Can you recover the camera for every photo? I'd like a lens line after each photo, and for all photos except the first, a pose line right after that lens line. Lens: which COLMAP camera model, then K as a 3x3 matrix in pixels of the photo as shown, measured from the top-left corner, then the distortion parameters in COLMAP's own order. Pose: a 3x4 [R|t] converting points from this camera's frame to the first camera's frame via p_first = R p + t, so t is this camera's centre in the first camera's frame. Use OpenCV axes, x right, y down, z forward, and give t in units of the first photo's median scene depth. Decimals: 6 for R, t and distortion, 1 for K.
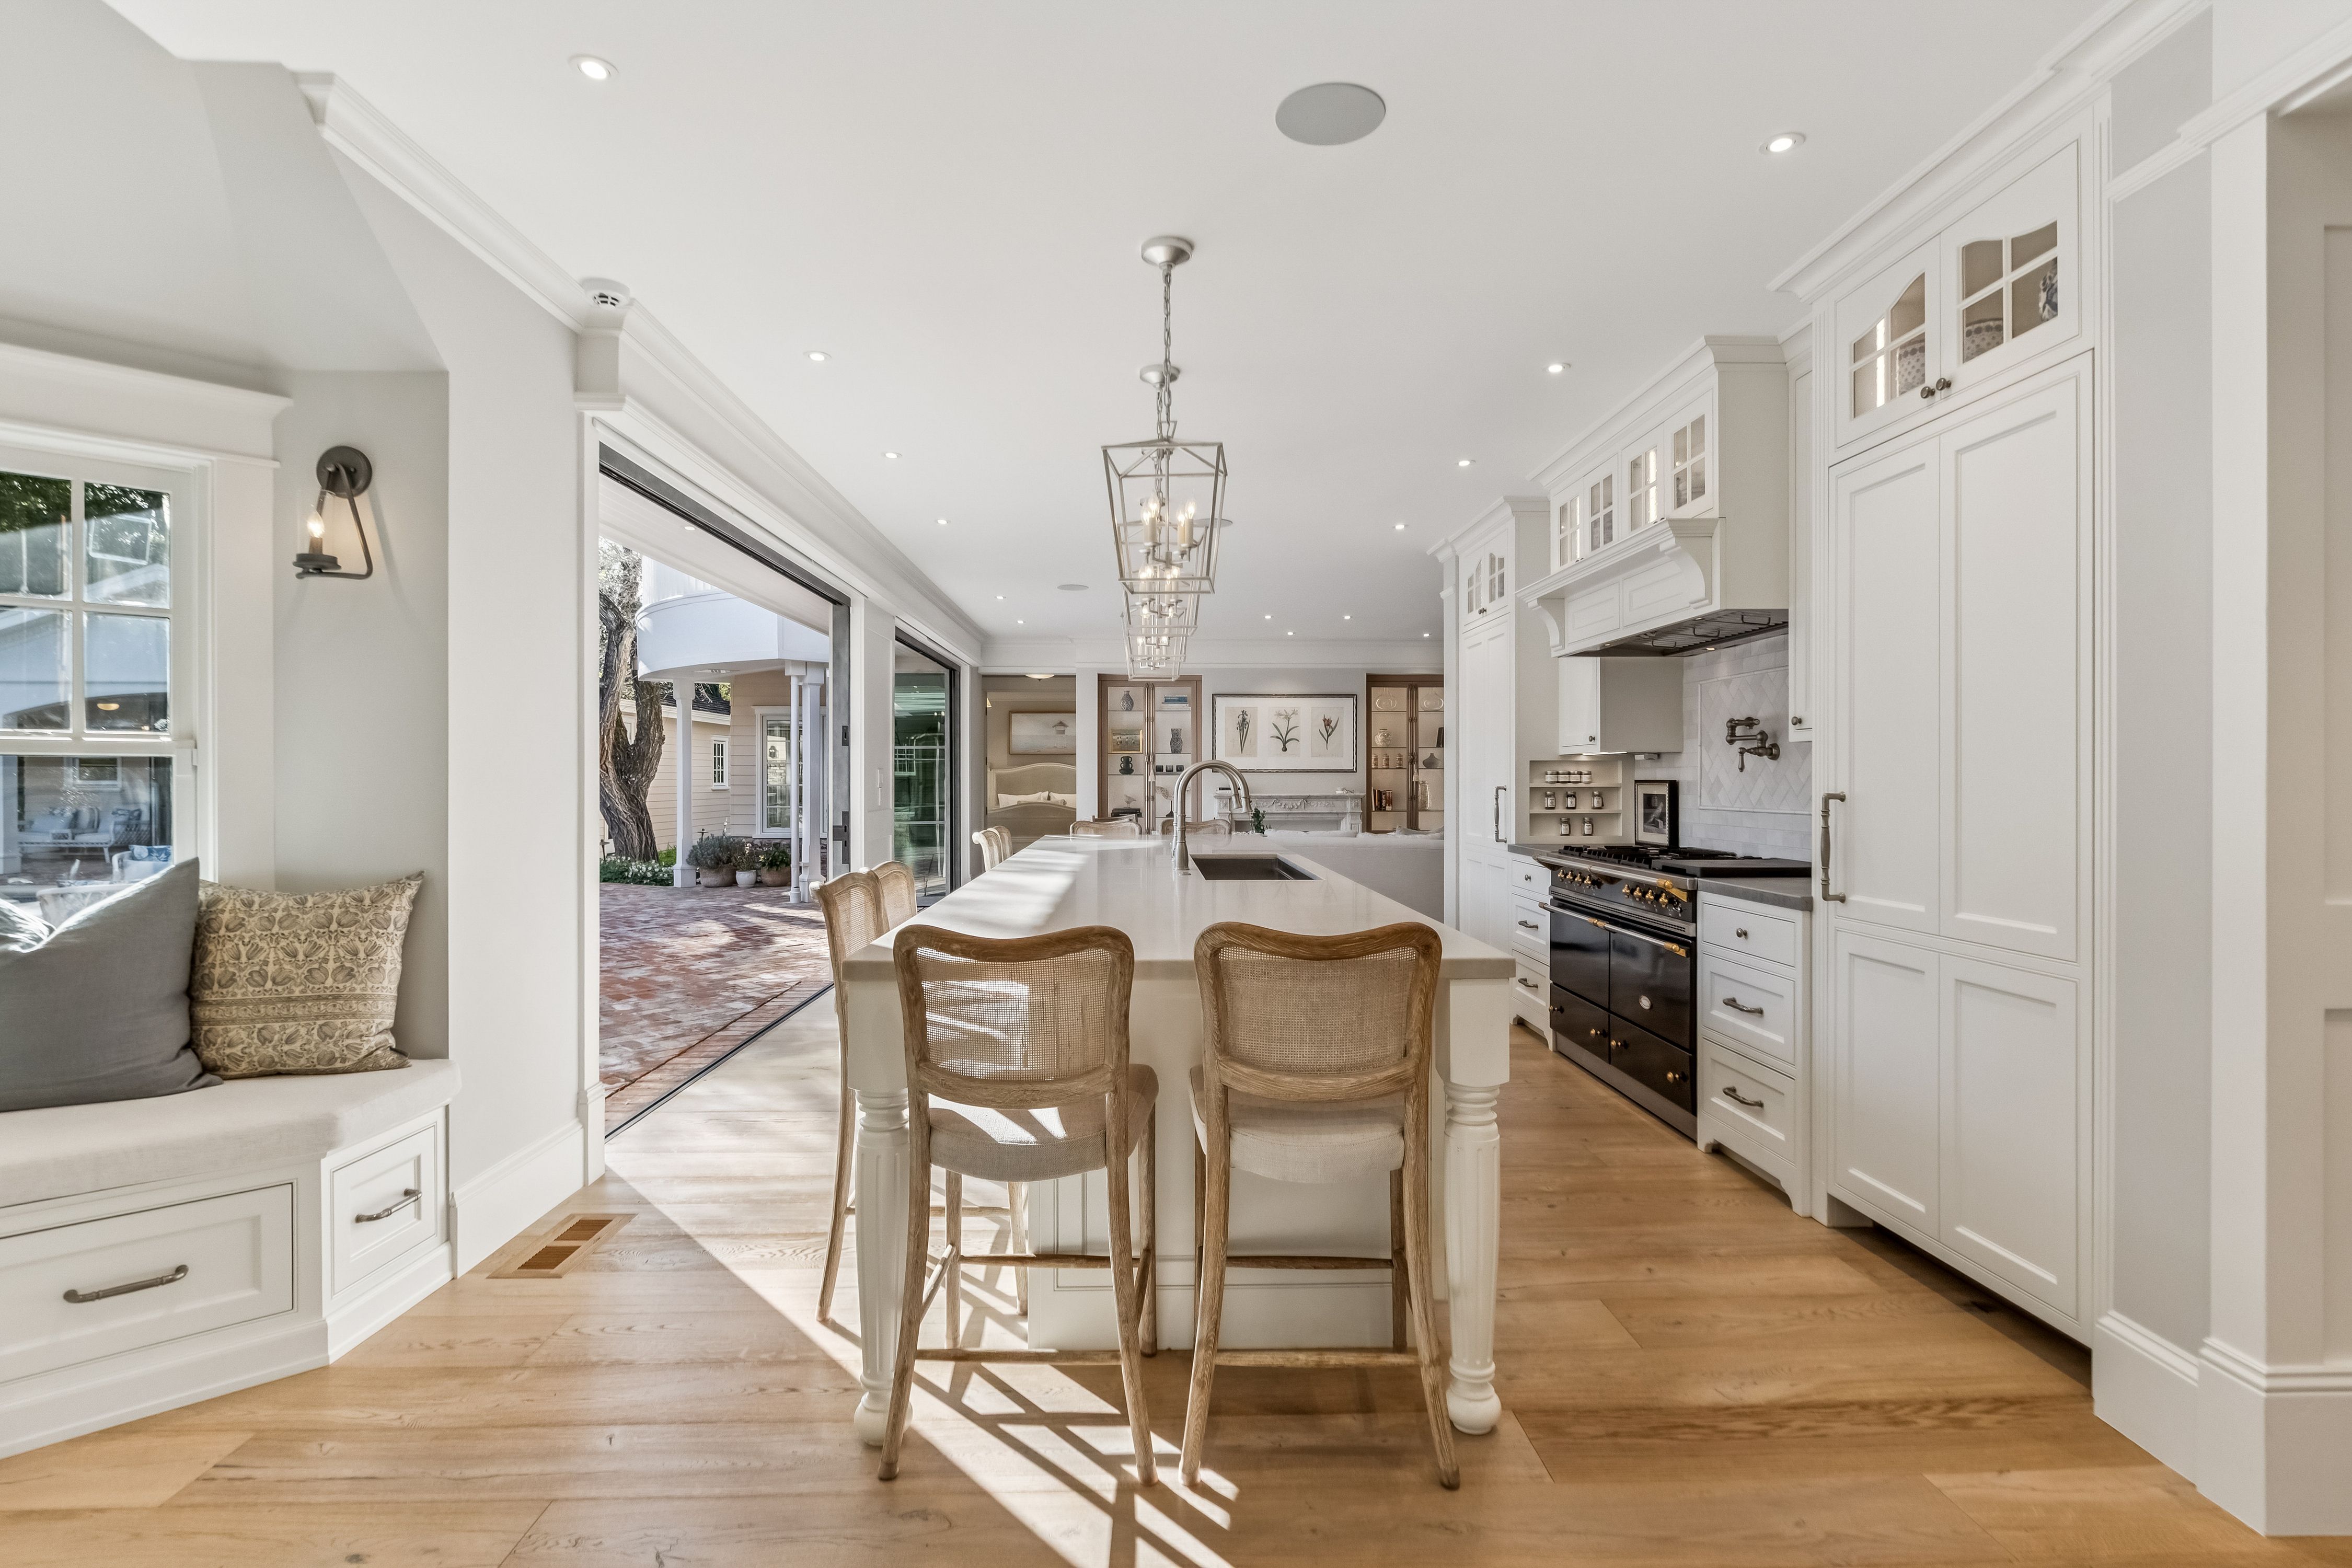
lens RADIAL K [[1169.9, 0, 1173.6], [0, 1169.9, 785.2], [0, 0, 1]] dist [-0.011013, 0.000232]
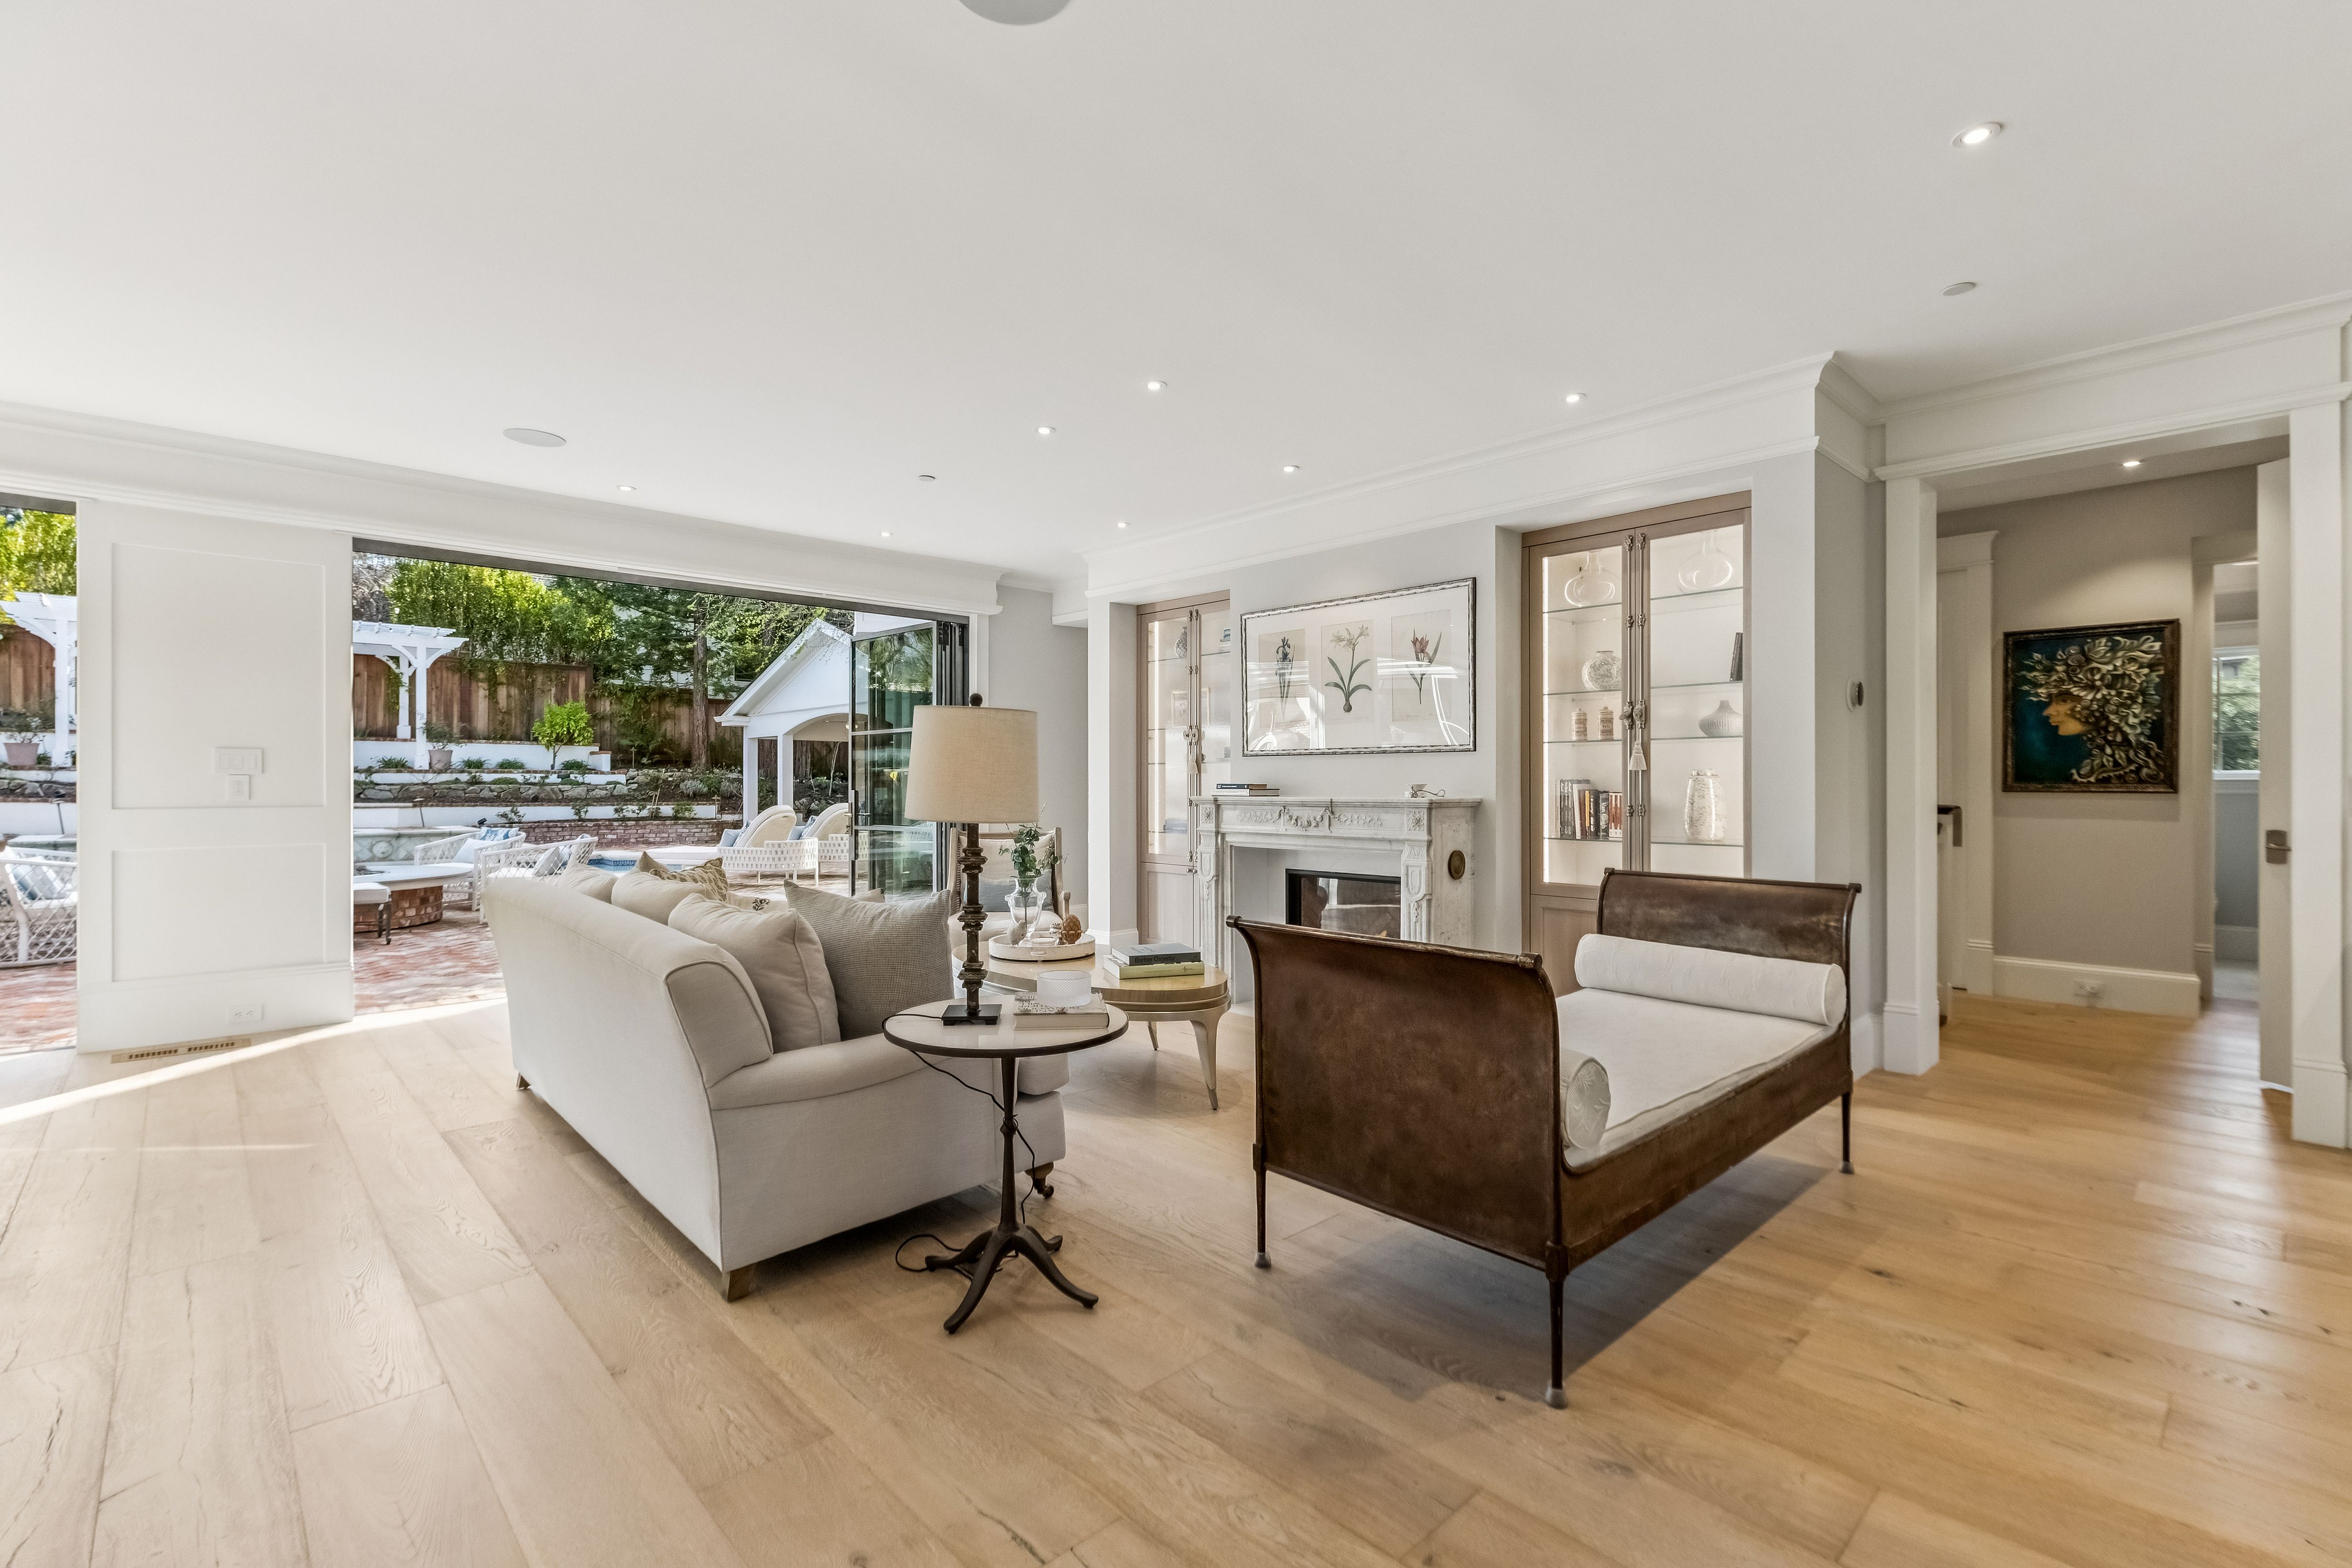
lens RADIAL K [[1053.5, 0, 1171.9], [0, 1053.5, 782.0], [0, 0, 1]] dist [-0.000927, -0.001034]
pose [[0.658014, -0.000655, -0.753006, 1.152775], [-0.004349, 0.999980, -0.004671, 0.009453], [0.752993, 0.006348, 0.657998, 1.953599]]
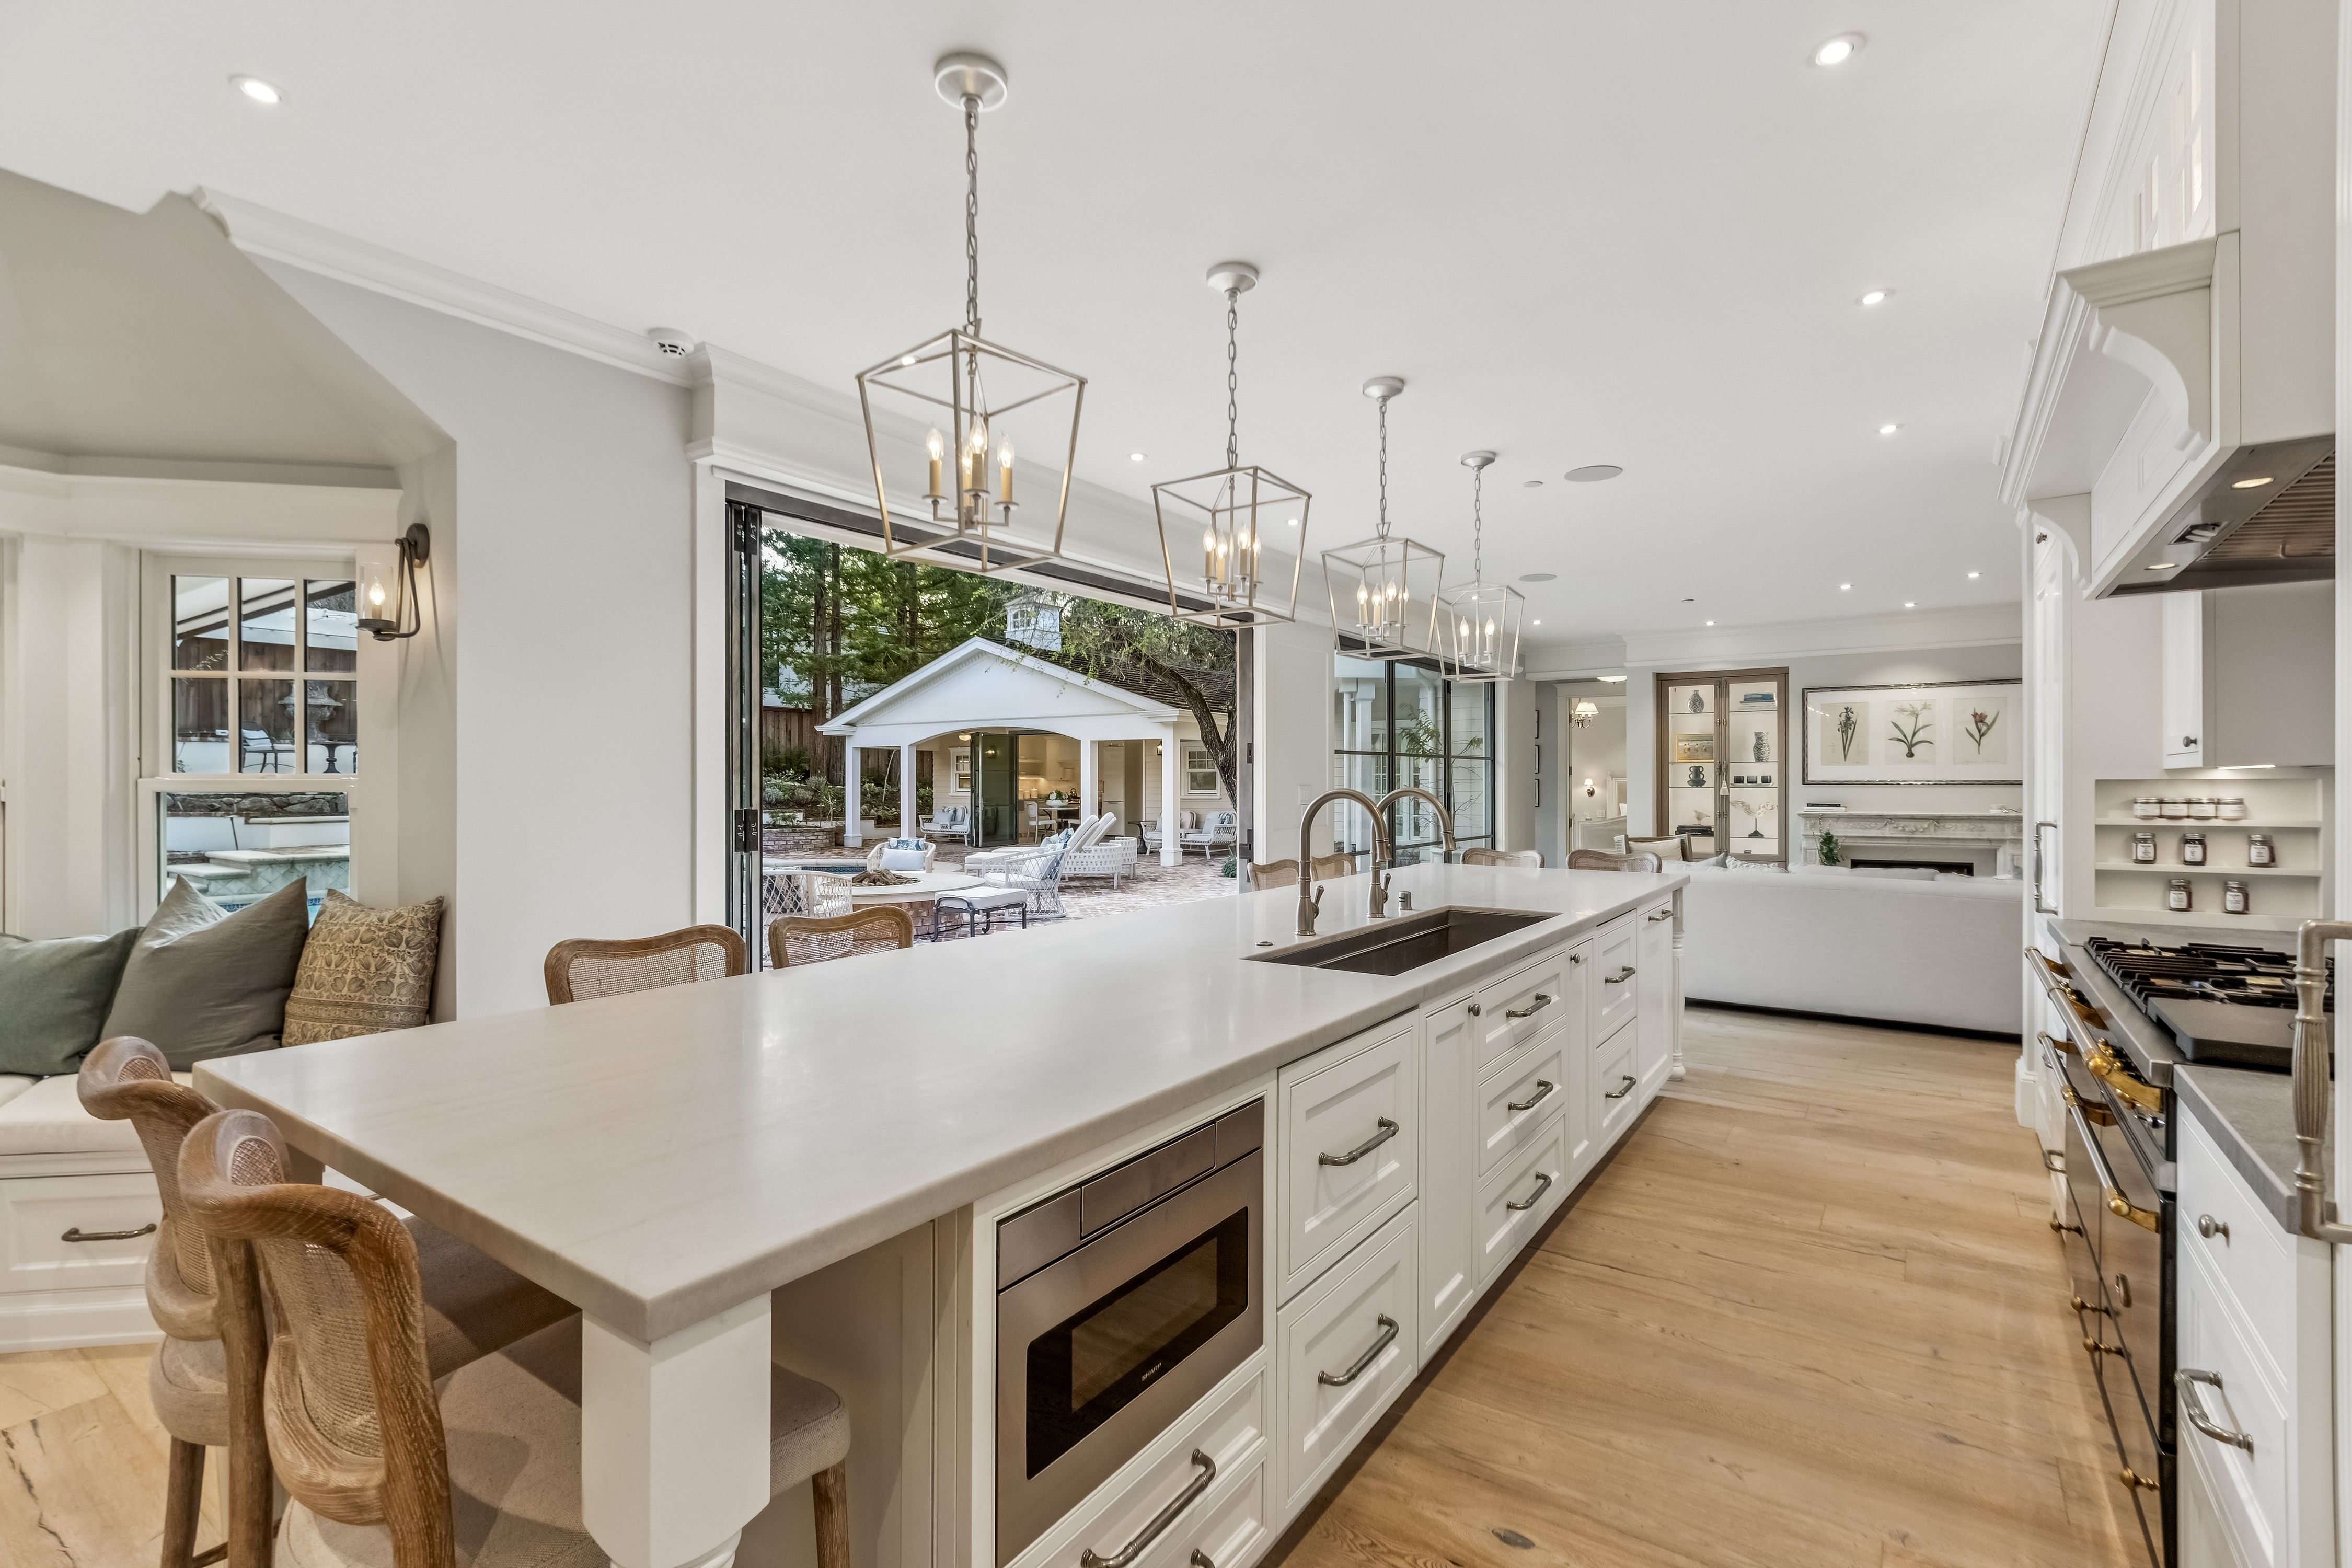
lens RADIAL K [[1053.5, 0, 1182.8], [0, 1053.5, 782.4], [0, 0, 1]] dist [-0.000927, -0.001034]
pose [[0.800705, -0.000665, -0.599058, 0.382839], [-0.002832, 0.999984, -0.004895, -0.023220], [0.599052, 0.005616, 0.800691, 0.455159]]
